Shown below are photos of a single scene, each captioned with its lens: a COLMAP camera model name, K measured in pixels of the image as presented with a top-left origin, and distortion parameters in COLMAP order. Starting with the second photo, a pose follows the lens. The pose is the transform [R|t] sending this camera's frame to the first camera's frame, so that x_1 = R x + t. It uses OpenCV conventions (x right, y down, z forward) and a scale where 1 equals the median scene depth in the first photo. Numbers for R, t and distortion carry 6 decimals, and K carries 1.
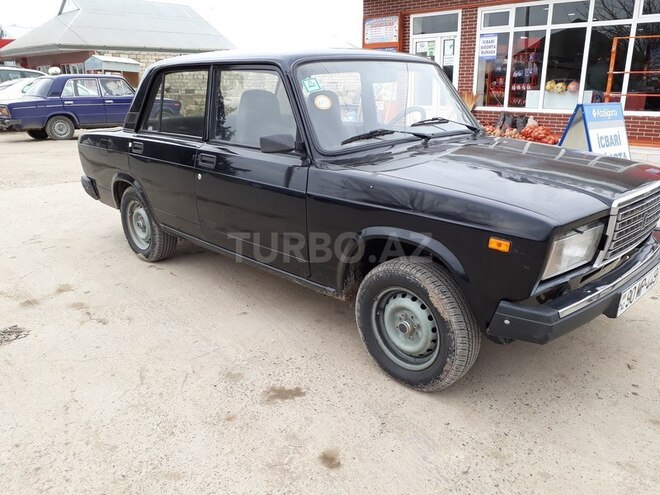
lens RADIAL K [[532.9, 0, 345.8], [0, 532.9, 247.5], [0, 0, 1]] dist [0.043710, -0.048169]
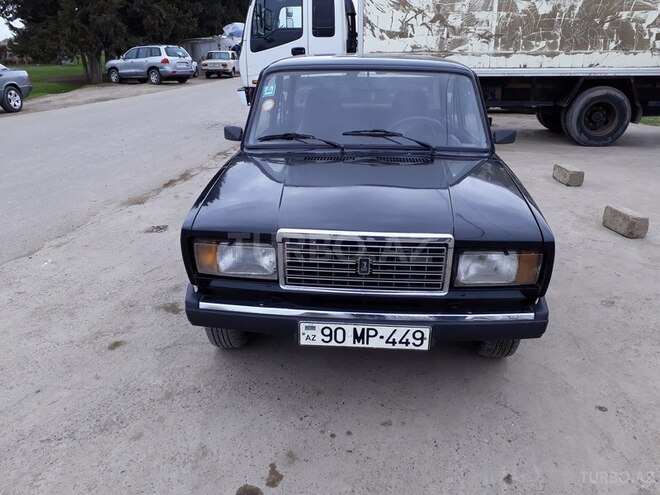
lens RADIAL K [[532.9, 0, 345.8], [0, 532.9, 247.5], [0, 0, 1]] dist [0.043710, -0.048169]
pose [[0.661911, 0.269051, -0.699633, 1.075594], [-0.245673, 0.959676, 0.136626, -0.178296], [0.708180, 0.081446, 0.701318, 0.300504]]
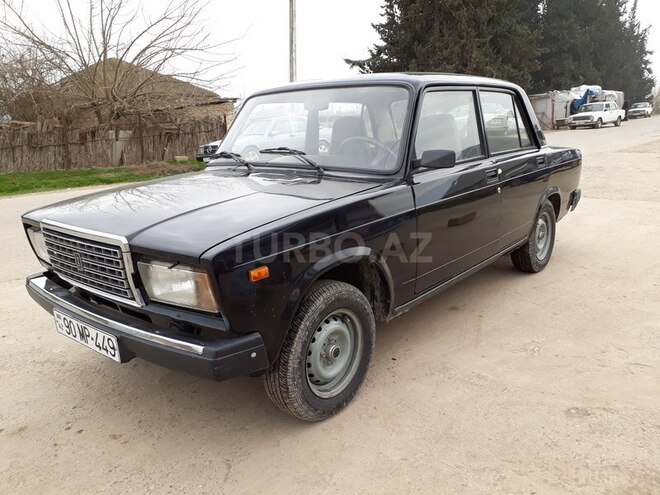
lens RADIAL K [[532.9, 0, 345.8], [0, 532.9, 247.5], [0, 0, 1]] dist [0.043710, -0.048169]
pose [[0.096281, 0.239805, -0.966035, 1.380910], [-0.278302, 0.938321, 0.205188, -0.359367], [0.955656, 0.249094, 0.157081, 1.187055]]
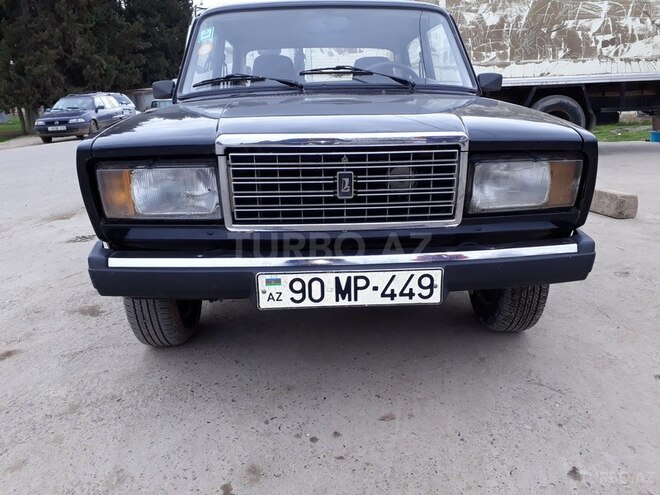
lens RADIAL K [[532.9, 0, 345.8], [0, 532.9, 247.5], [0, 0, 1]] dist [0.043710, -0.048169]
pose [[0.730992, 0.166338, -0.661802, 0.918918], [-0.194133, 0.980453, 0.031999, 0.008625], [0.654188, 0.105087, 0.748996, 0.476357]]
